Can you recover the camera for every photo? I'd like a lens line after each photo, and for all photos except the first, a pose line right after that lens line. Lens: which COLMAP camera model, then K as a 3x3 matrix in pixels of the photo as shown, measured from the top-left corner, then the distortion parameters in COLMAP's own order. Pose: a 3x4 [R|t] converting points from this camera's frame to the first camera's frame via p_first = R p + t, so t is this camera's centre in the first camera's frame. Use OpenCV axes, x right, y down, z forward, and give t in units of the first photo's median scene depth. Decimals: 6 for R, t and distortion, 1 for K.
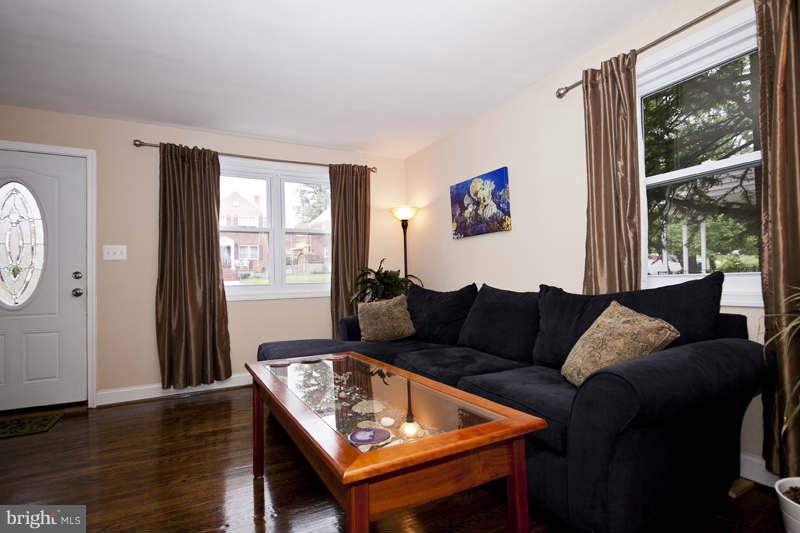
lens RADIAL K [[409.6, 0, 376.8], [0, 409.6, 277.0], [0, 0, 1]] dist [-0.008823, 0.003693]
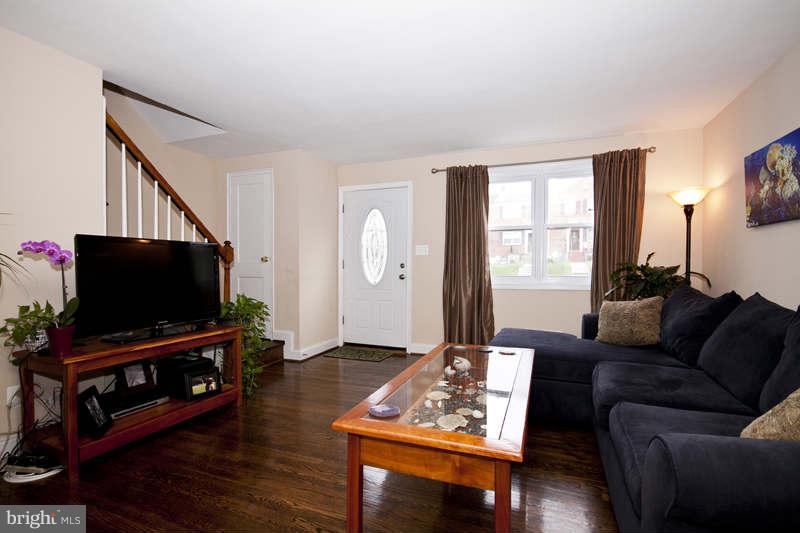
lens RADIAL K [[367.3, 0, 386.8], [0, 367.3, 274.9], [0, 0, 1]] dist [-0.005062, -0.004552]
pose [[0.650880, 0.040412, -0.758104, 0.265351], [-0.001625, 0.998654, 0.051840, -0.039576], [0.759178, -0.032510, 0.650070, 0.059958]]
